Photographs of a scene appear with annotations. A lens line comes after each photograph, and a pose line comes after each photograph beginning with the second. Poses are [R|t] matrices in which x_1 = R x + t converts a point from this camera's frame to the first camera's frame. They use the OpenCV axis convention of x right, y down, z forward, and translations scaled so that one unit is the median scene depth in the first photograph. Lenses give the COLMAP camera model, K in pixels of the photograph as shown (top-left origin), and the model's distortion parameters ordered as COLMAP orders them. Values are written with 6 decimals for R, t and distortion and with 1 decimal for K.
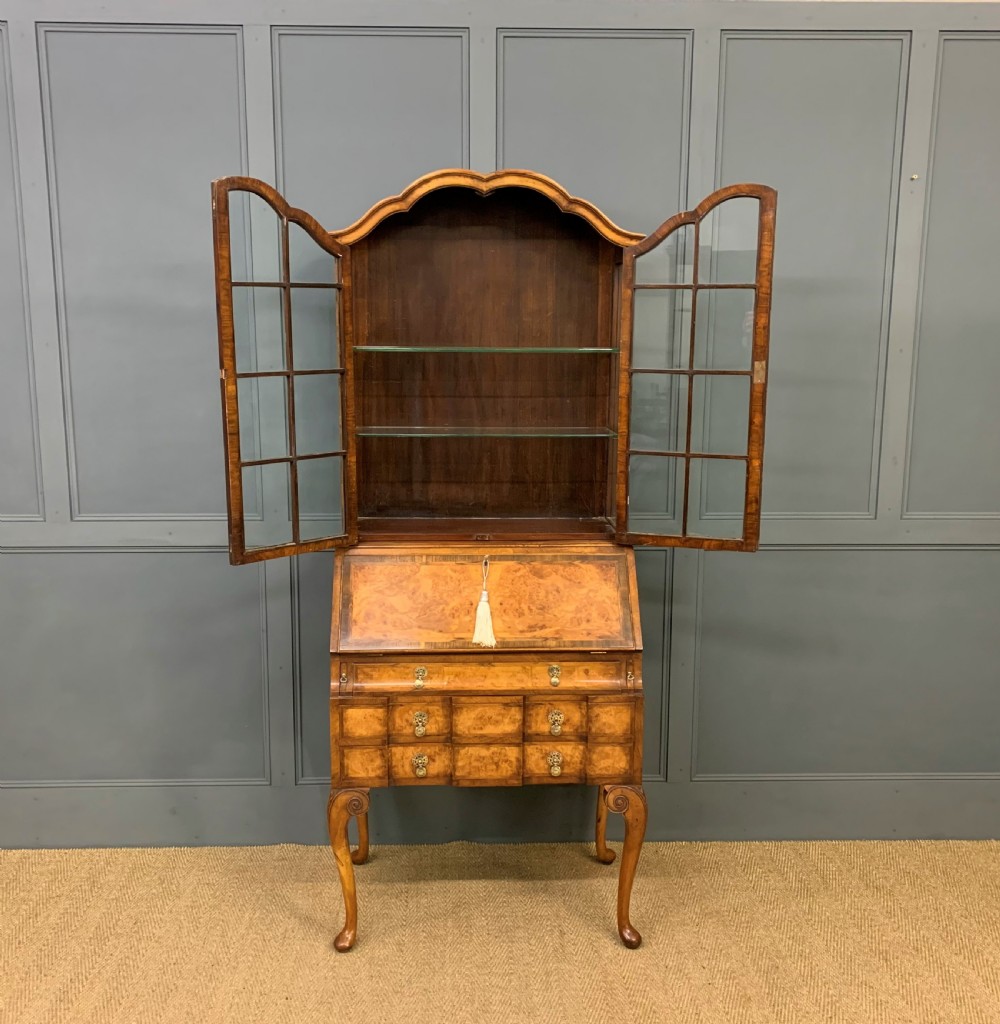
lens RADIAL K [[1018.9, 0, 476.7], [0, 1018.9, 480.9], [0, 0, 1]] dist [0.022159, 0.000000]
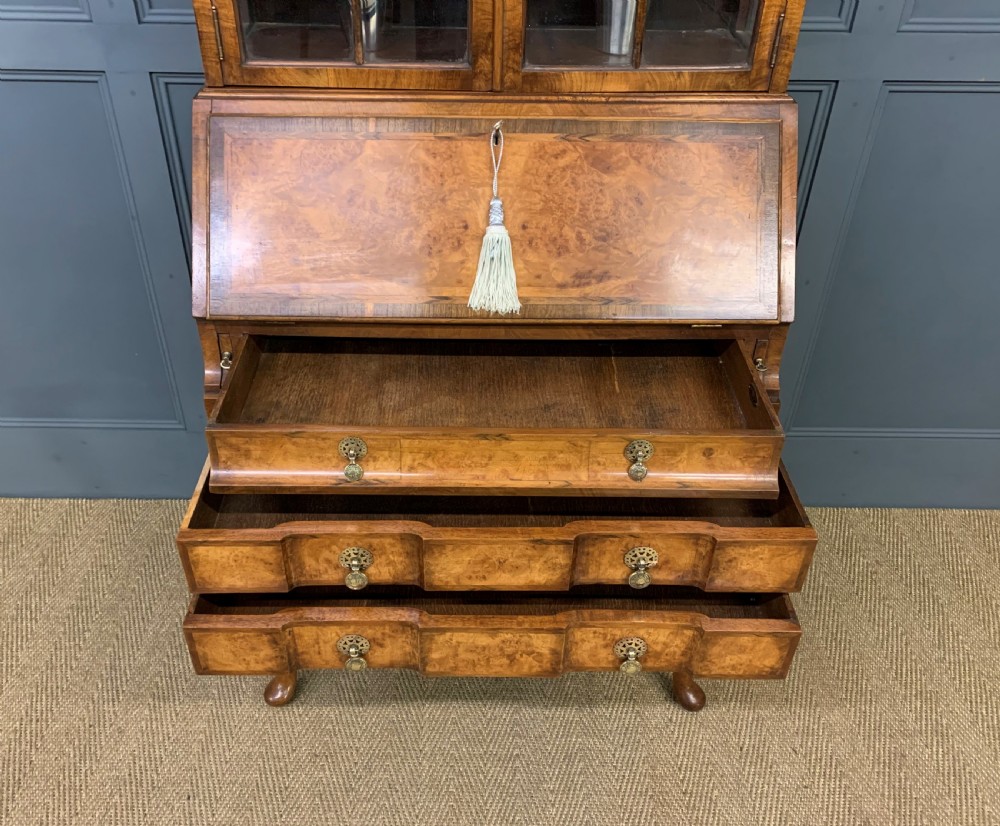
lens RADIAL K [[888.4, 0, 470.9], [0, 888.4, 426.7], [0, 0, 1]] dist [0.041182, -0.047149]
pose [[0.999524, 0.025238, -0.017745, 0.007929], [-0.013737, 0.879070, 0.476494, -0.002244], [0.027625, -0.476023, 0.878999, 0.568179]]
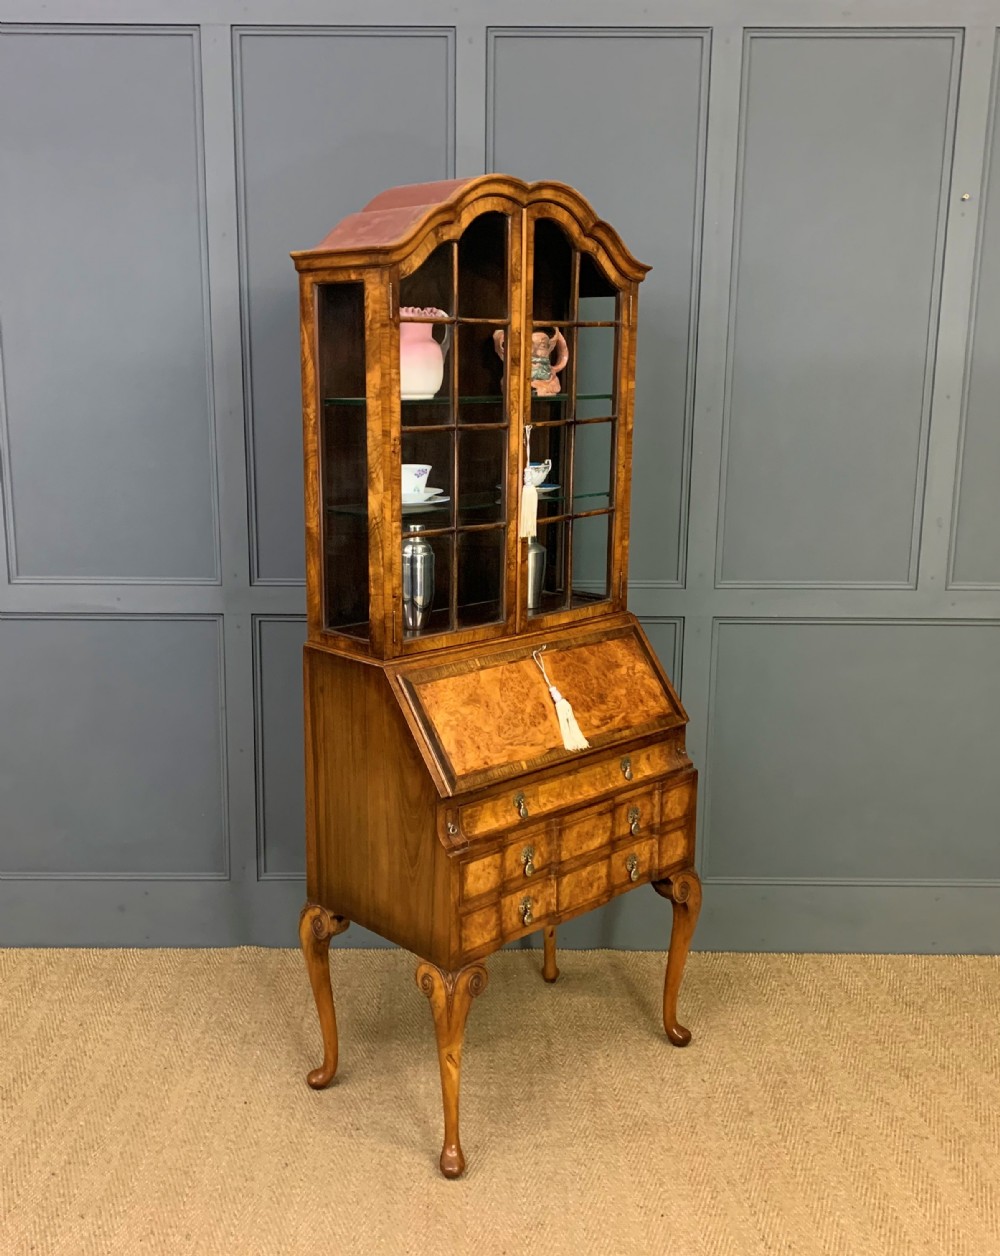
lens RADIAL K [[1282.4, 0, 416.6], [0, 1282.4, 606.1], [0, 0, 1]] dist [0.022709, 0.000000]
pose [[0.763565, -0.126970, 0.633126, -0.742403], [0.106530, 0.991812, 0.070425, -0.045284], [-0.636884, 0.013673, 0.770839, 0.260910]]
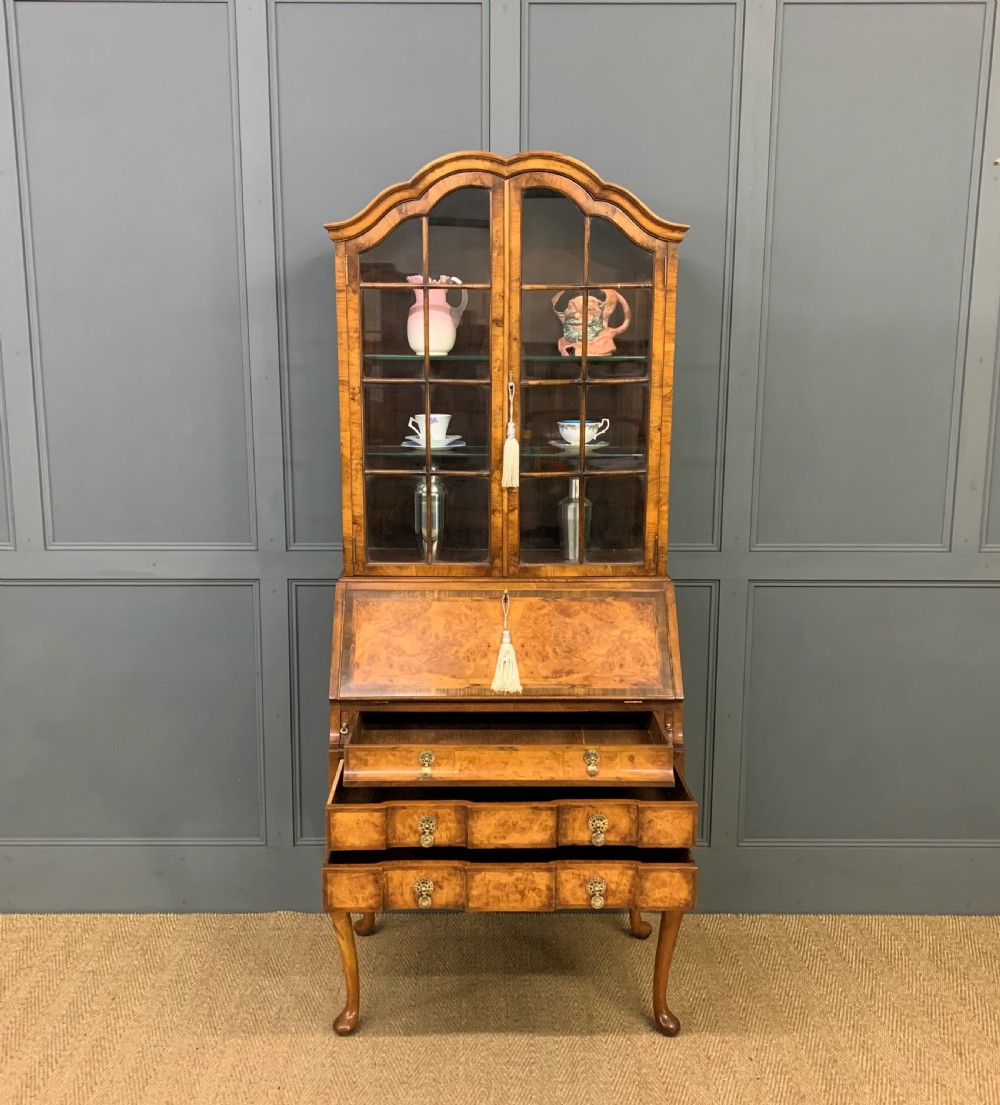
lens RADIAL K [[1100.5, 0, 478.6], [0, 1100.5, 523.5], [0, 0, 1]] dist [0.020604, 0.000000]
pose [[0.999708, 0.003695, -0.023874, 0.008199], [-0.003454, 0.999942, 0.010160, 0.005299], [0.023910, -0.010075, 0.999663, 0.048013]]
